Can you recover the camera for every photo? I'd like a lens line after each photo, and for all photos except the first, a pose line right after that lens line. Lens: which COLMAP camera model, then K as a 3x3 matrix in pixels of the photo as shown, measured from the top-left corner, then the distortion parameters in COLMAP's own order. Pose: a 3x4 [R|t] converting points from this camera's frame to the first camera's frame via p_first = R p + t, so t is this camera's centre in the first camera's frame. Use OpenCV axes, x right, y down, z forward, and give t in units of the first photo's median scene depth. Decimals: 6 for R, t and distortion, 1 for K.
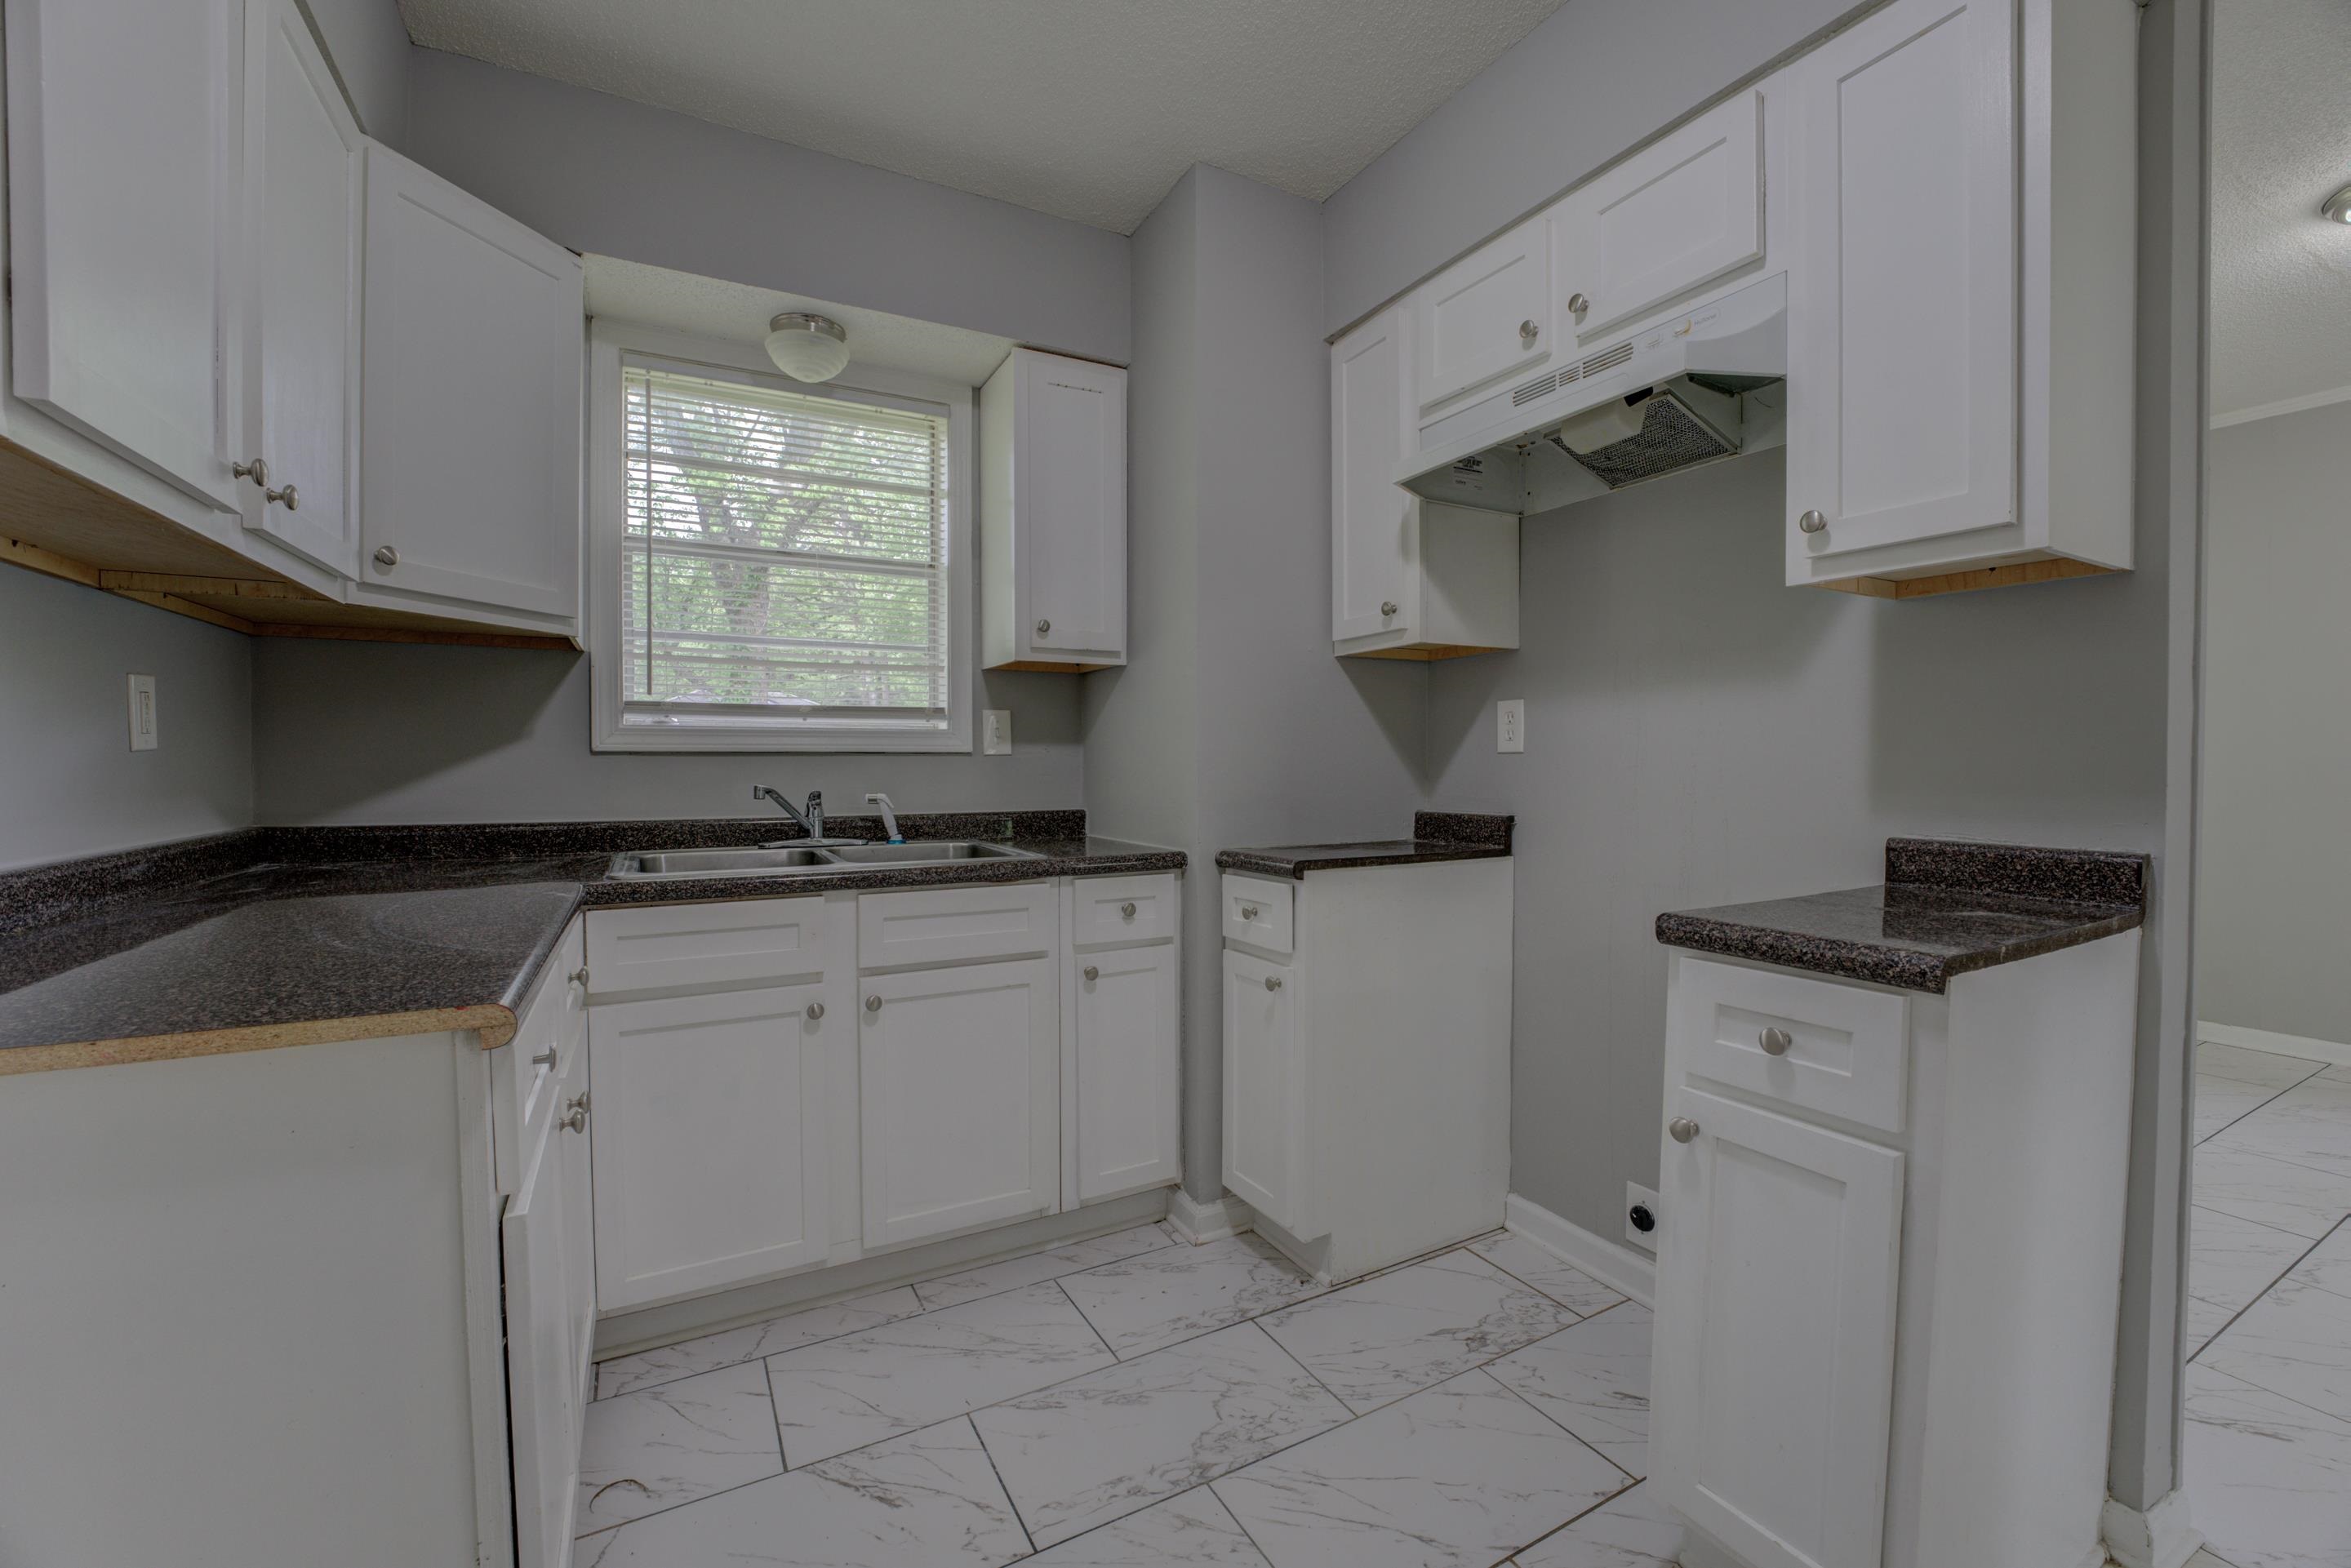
lens RADIAL K [[948.9, 0, 1168.2], [0, 948.9, 786.3], [0, 0, 1]] dist [-0.028348, 0.002981]
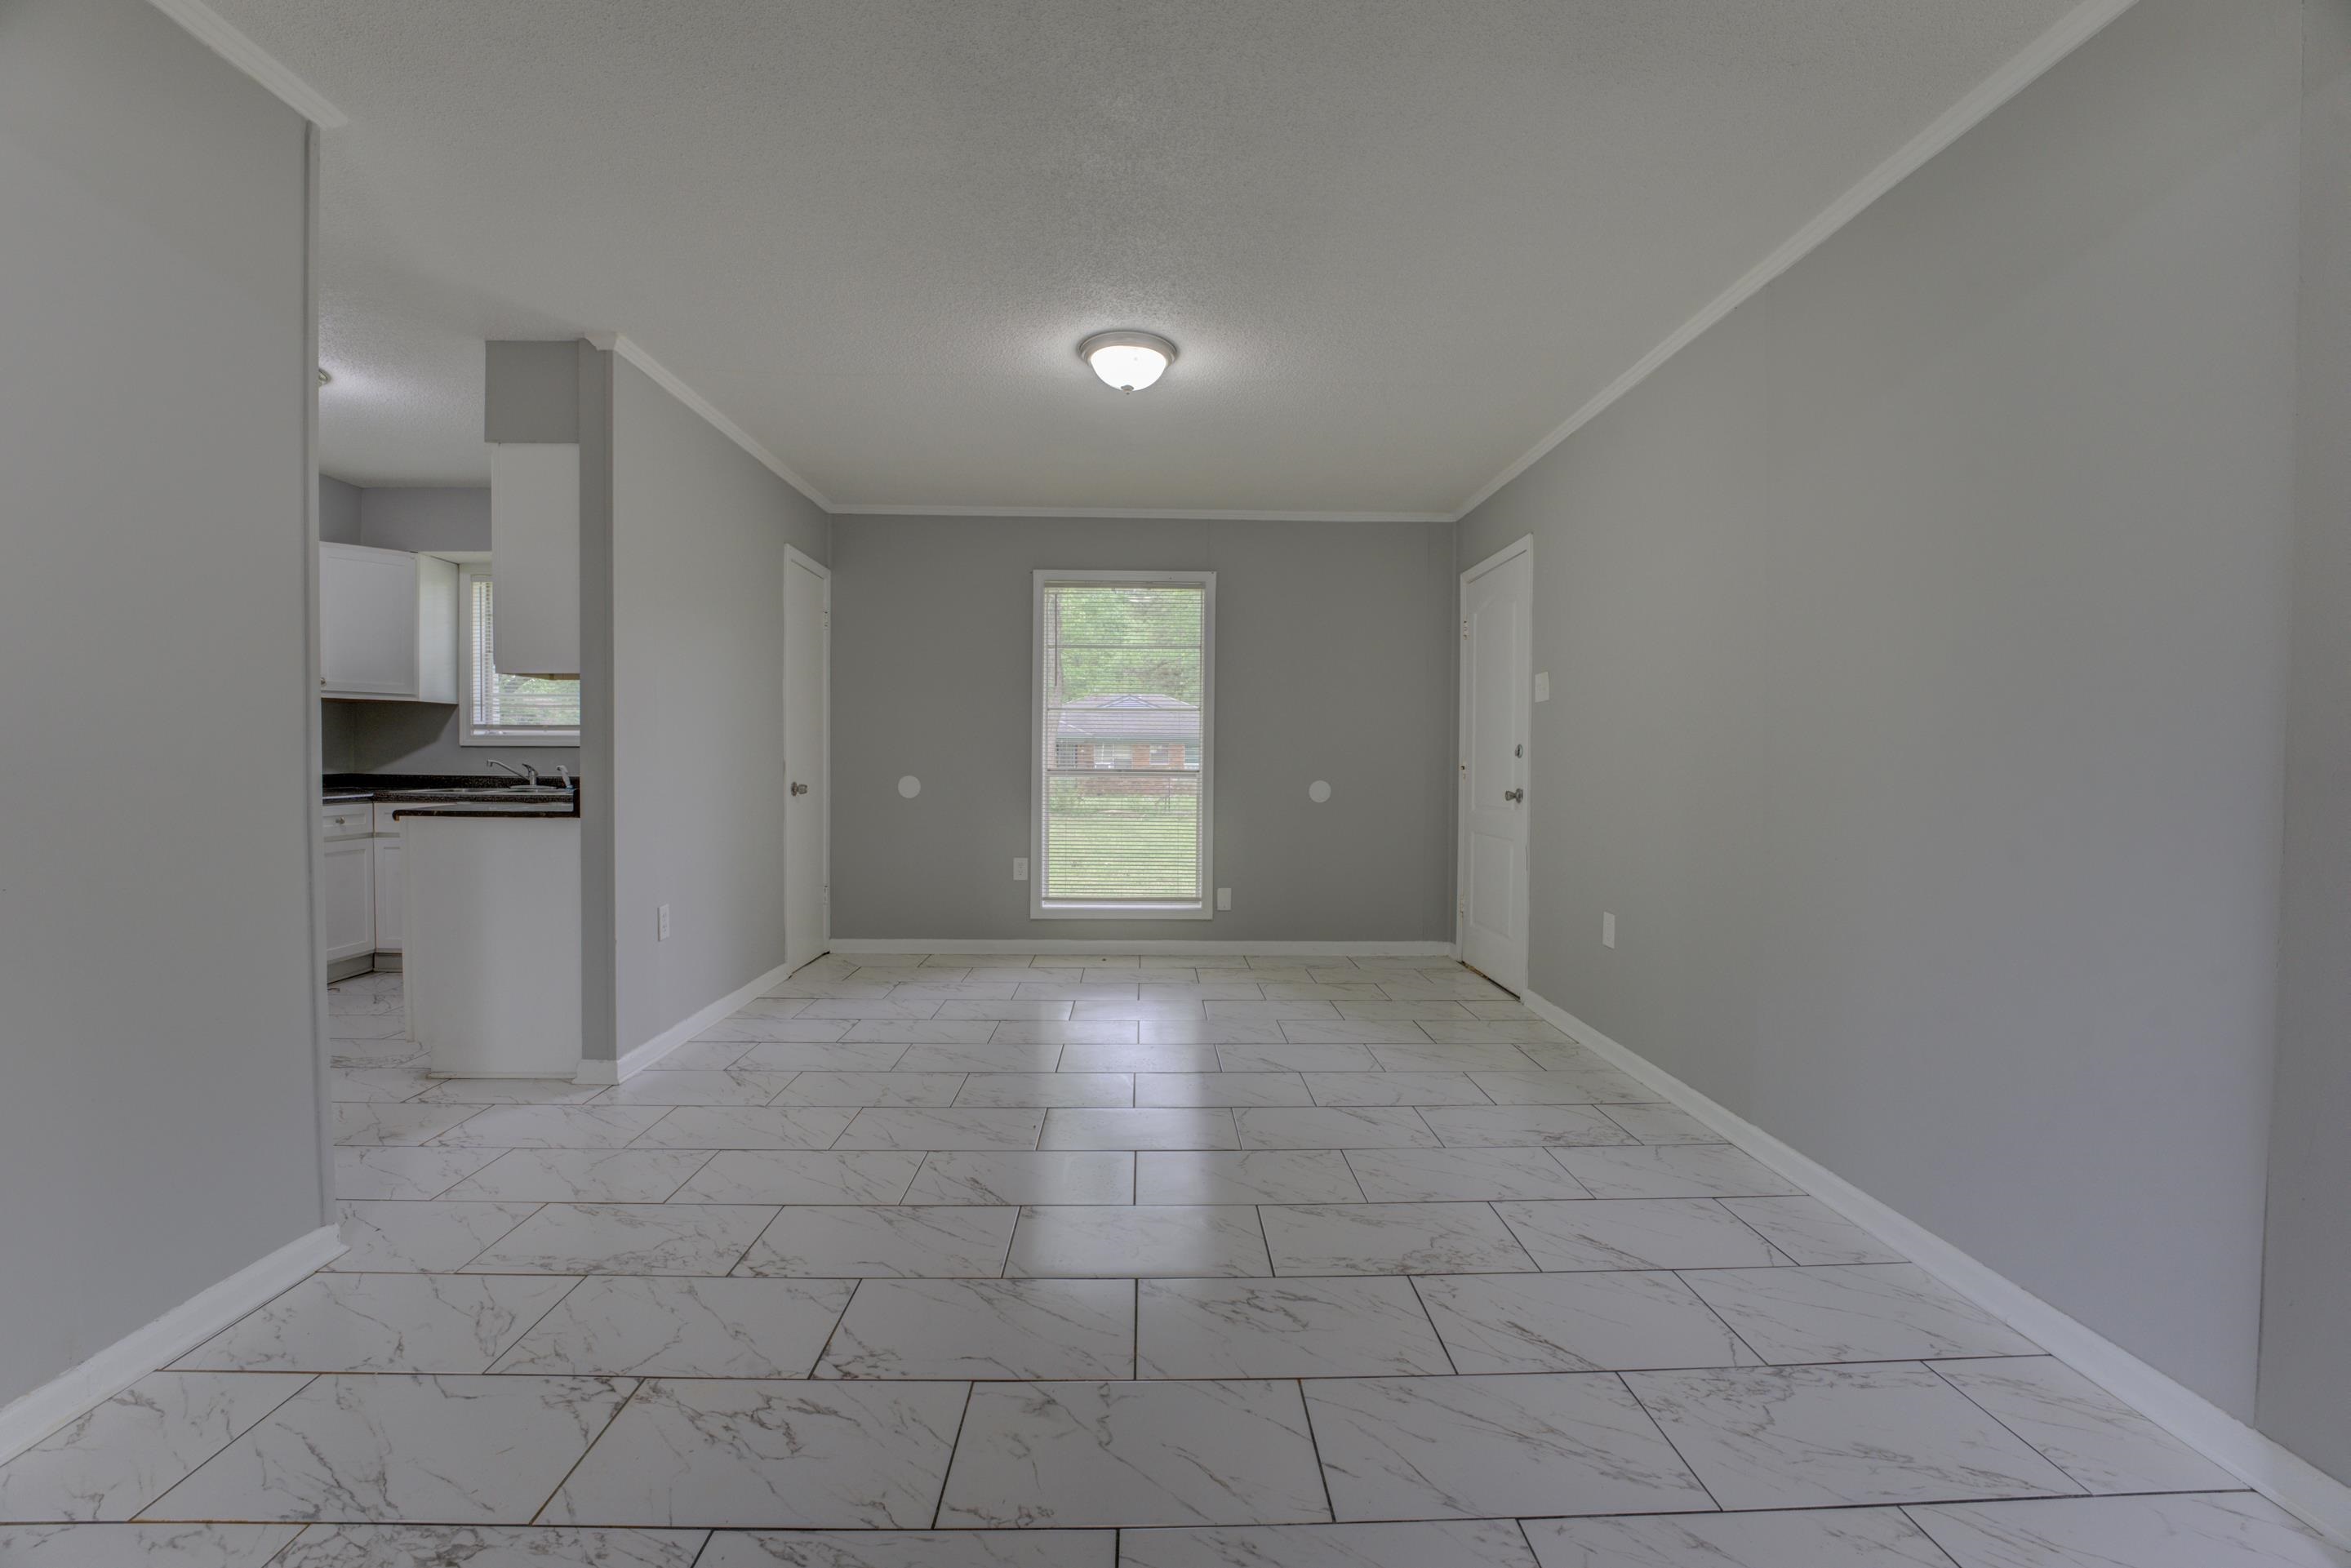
lens RADIAL K [[948.9, 0, 1168.2], [0, 948.9, 786.3], [0, 0, 1]] dist [-0.028348, 0.002981]
pose [[0.890188, 0.021554, -0.455083, 2.122191], [-0.019575, 0.999767, 0.009062, 0.009261], [0.455173, 0.000841, 0.890403, -0.305069]]
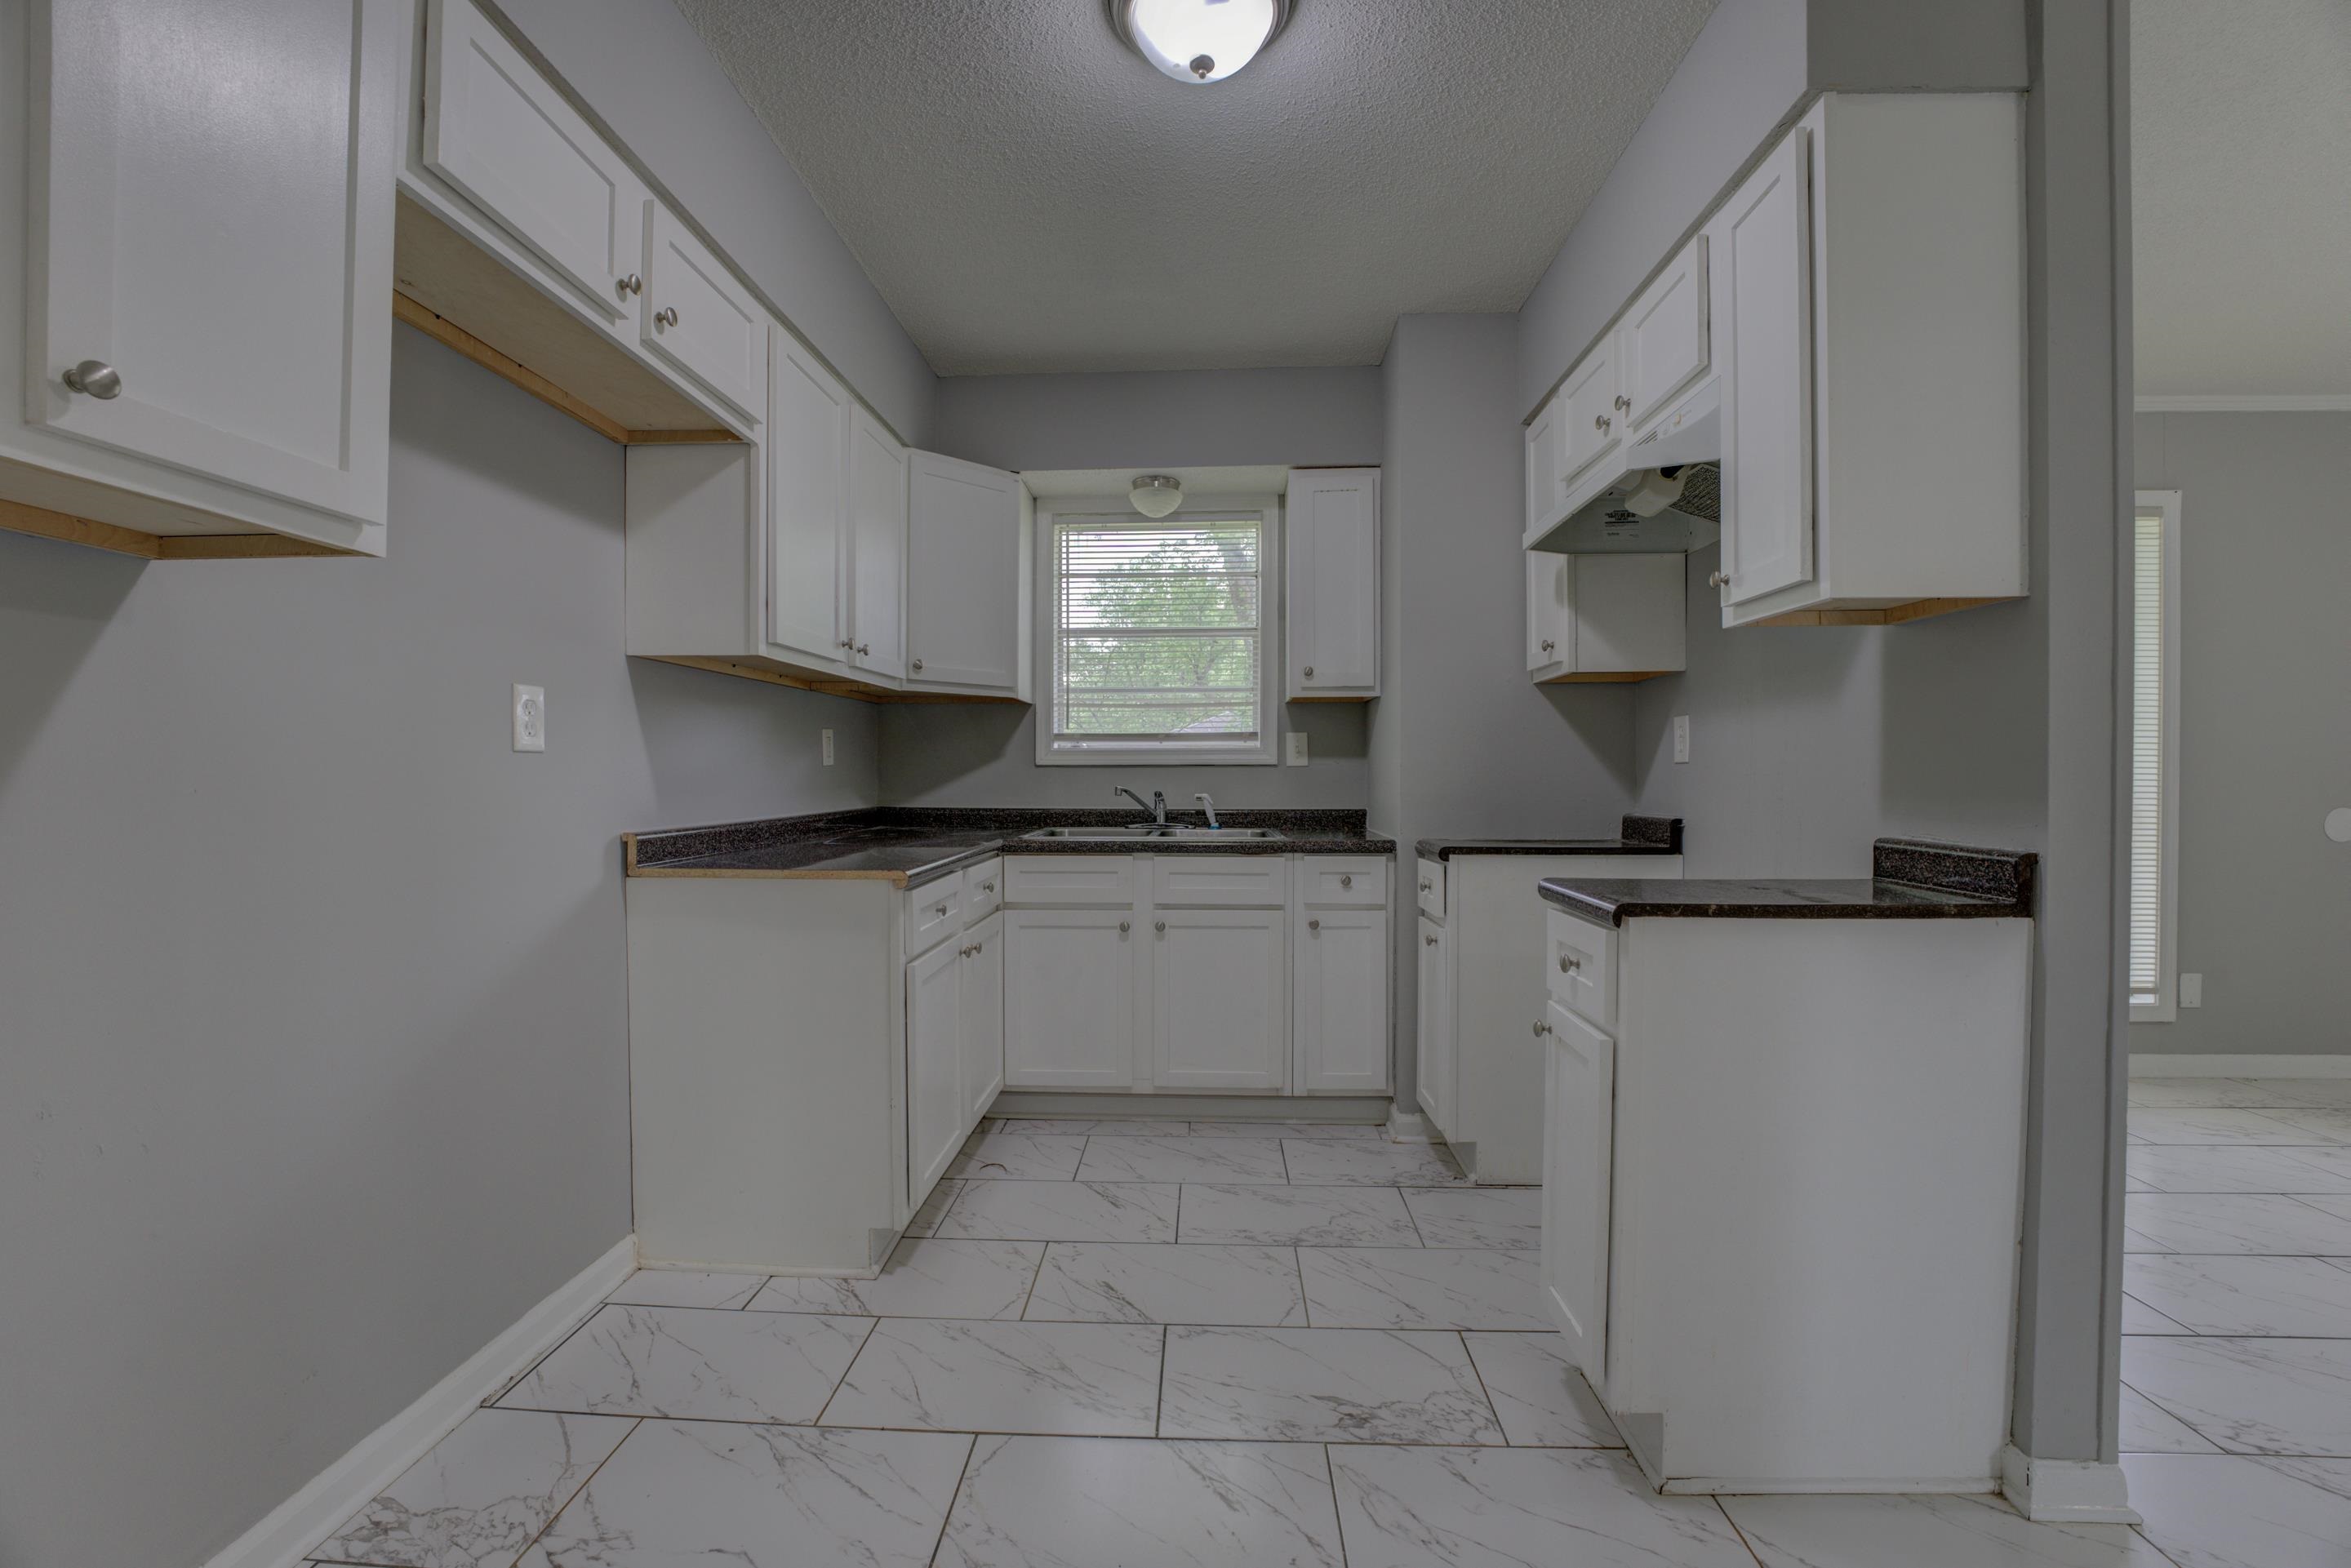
lens RADIAL K [[948.9, 0, 1168.2], [0, 948.9, 786.3], [0, 0, 1]] dist [-0.028348, 0.002981]
pose [[0.853908, 0.007018, -0.520376, 0.441198], [-0.012796, 0.999890, -0.007514, 0.008892], [0.520266, 0.013075, 0.853904, -0.284046]]
